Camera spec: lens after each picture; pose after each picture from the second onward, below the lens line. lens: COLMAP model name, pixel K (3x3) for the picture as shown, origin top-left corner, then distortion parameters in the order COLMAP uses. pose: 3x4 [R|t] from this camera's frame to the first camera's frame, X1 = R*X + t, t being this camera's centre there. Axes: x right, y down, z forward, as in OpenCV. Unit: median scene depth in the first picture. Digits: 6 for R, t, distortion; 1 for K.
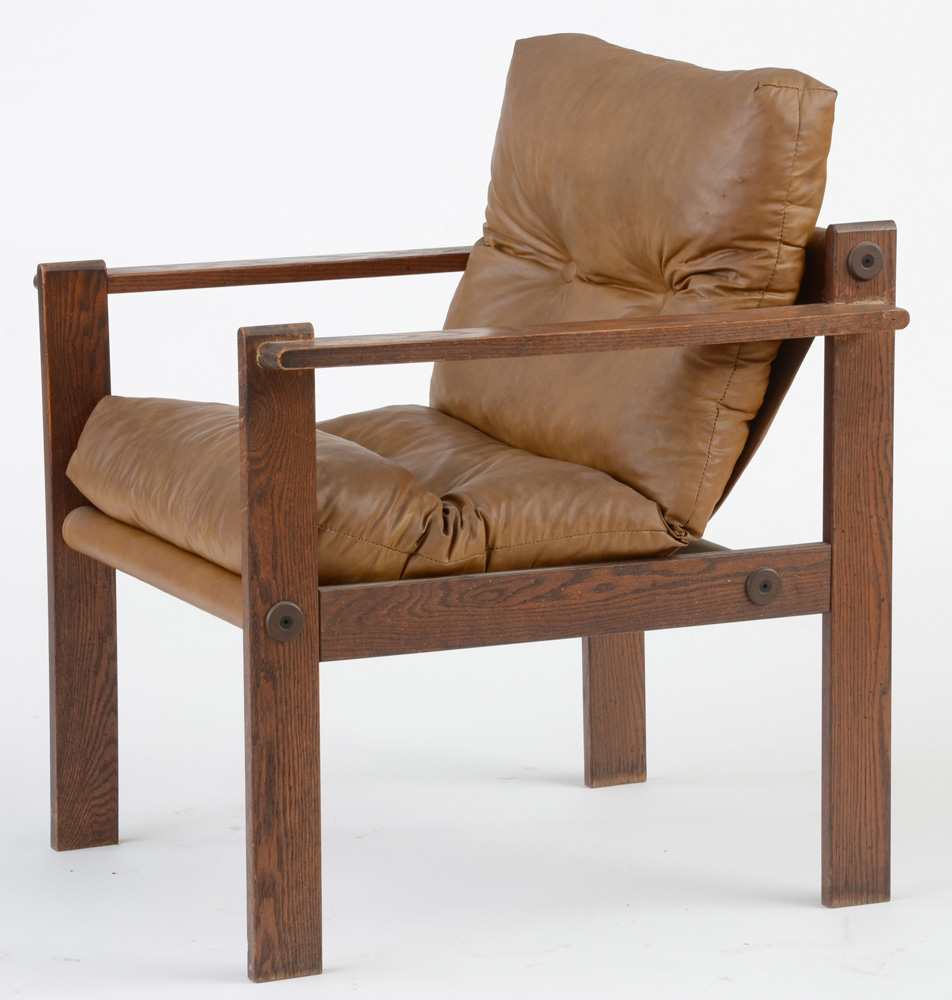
lens RADIAL K [[4297.9, 0, 480.6], [0, 4297.9, 507.0], [0, 0, 1]] dist [0.644678, 0.000000]
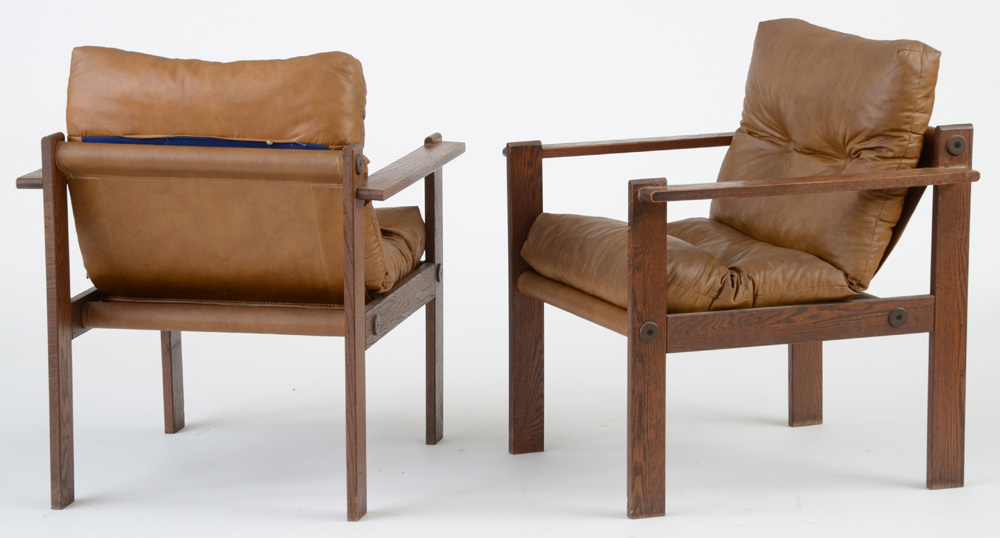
lens RADIAL K [[2718.5, 0, 494.4], [0, 2718.5, 265.6], [0, 0, 1]] dist [0.300571, 0.000000]
pose [[0.998893, 0.007258, -0.046472, -0.054953], [-0.007469, 0.999963, -0.004373, 0.002991], [0.046439, 0.004715, 0.998910, -0.194615]]
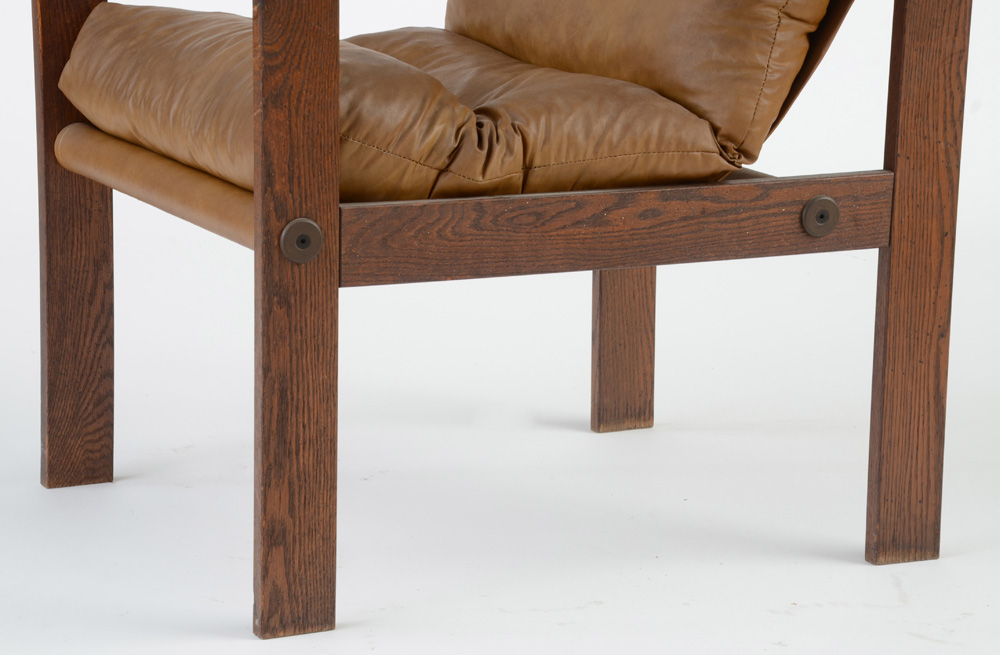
lens RADIAL K [[3103.4, 0, 466.7], [0, 3103.4, 353.2], [0, 0, 1]] dist [0.845359, 0.000000]
pose [[0.999511, 0.018081, 0.025530, -0.025867], [-0.019059, 0.999073, 0.038592, 0.023070], [-0.024809, -0.039059, 0.998929, 0.334110]]
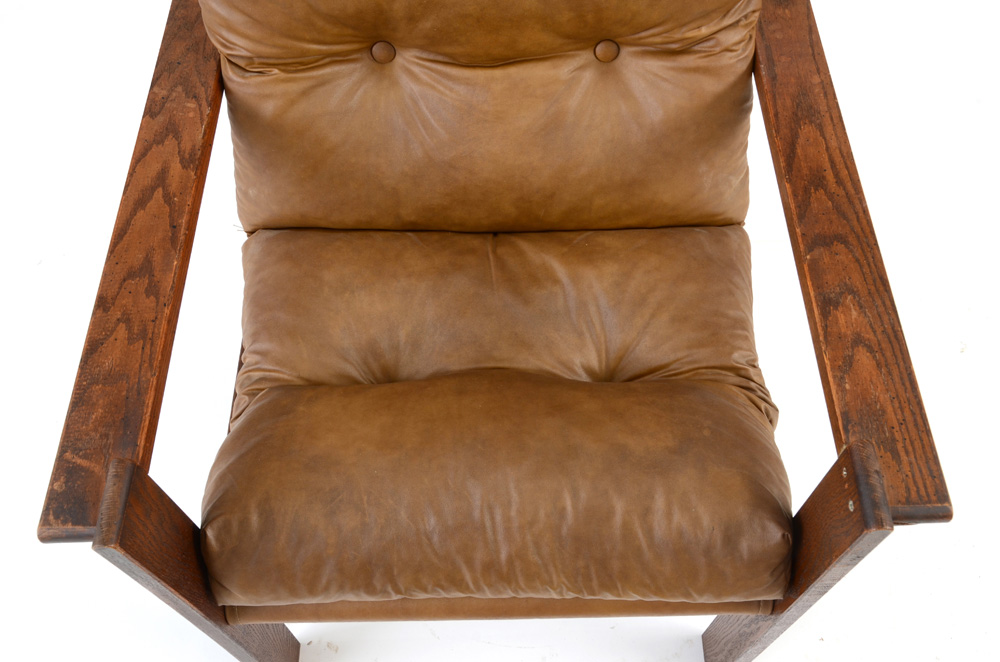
lens RADIAL K [[939.3, 0, 498.7], [0, 939.3, 333.4], [0, 0, 1]] dist [-0.036643, 0.000000]
pose [[0.405853, -0.780772, 0.475056, -0.126725], [0.187213, 0.579790, 0.792966, -0.193472], [-0.894558, -0.232891, 0.381480, 0.943387]]
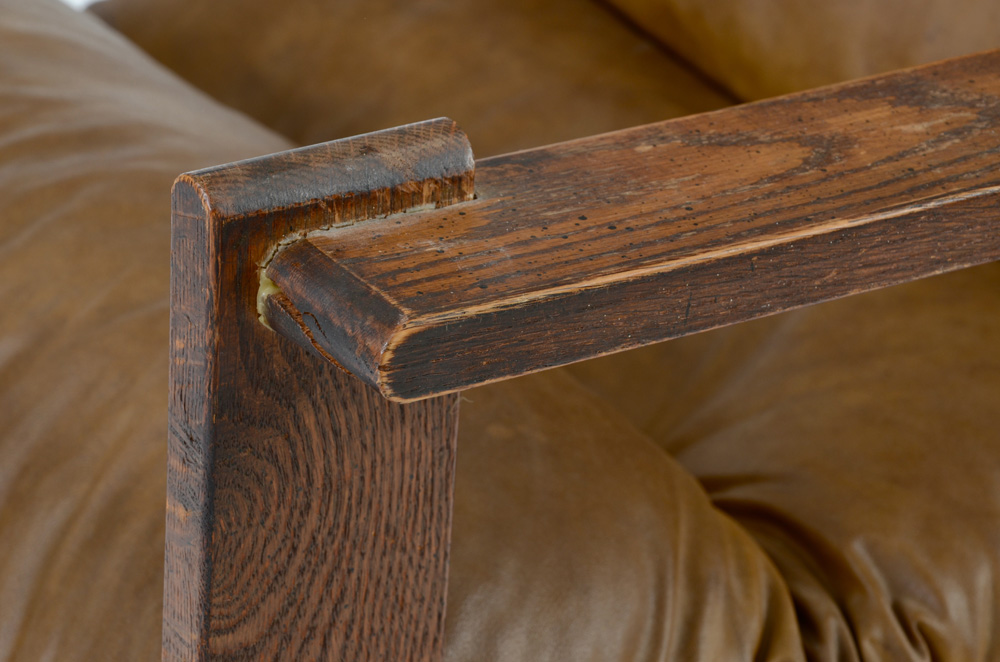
lens RADIAL K [[3423.7, 0, 498.8], [0, 3423.7, 329.1], [0, 0, 1]] dist [0.915839, 0.000000]
pose [[0.985322, -0.011715, 0.170303, -0.067120], [-0.038900, 0.955986, 0.290823, -0.084380], [-0.166214, -0.293180, 0.941498, 0.761989]]
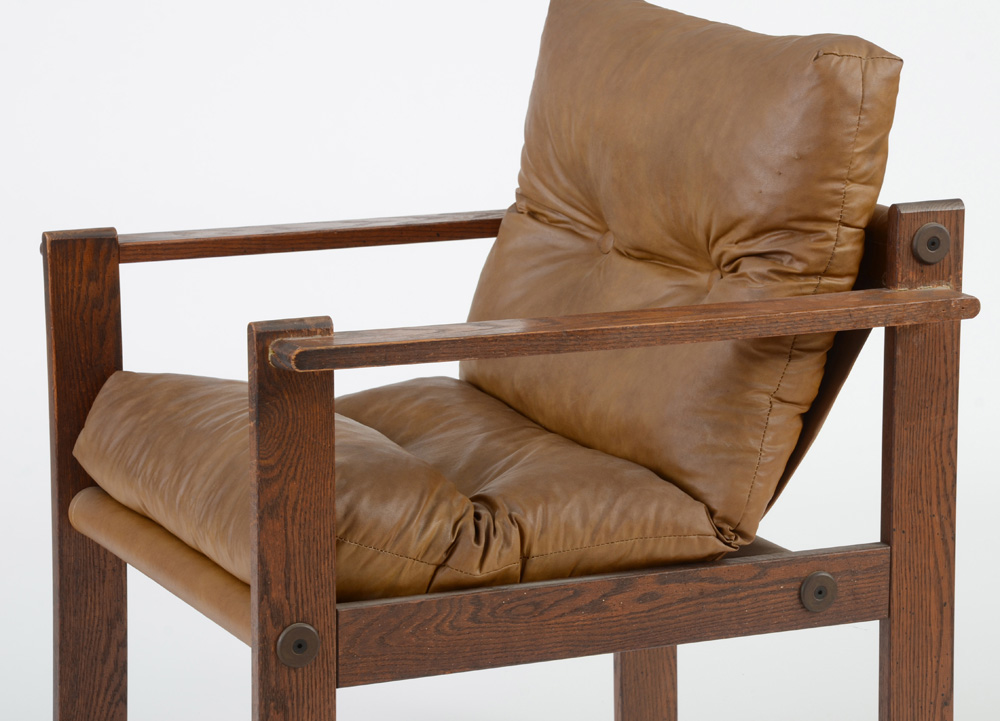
lens RADIAL K [[3202.6, 0, 539.2], [0, 3202.6, 367.5], [0, 0, 1]] dist [0.782866, 0.000000]
pose [[0.999866, 0.006361, 0.015075, -0.005241], [-0.006583, 0.999869, 0.014756, -0.039844], [-0.014979, -0.014853, 0.999777, 0.305741]]
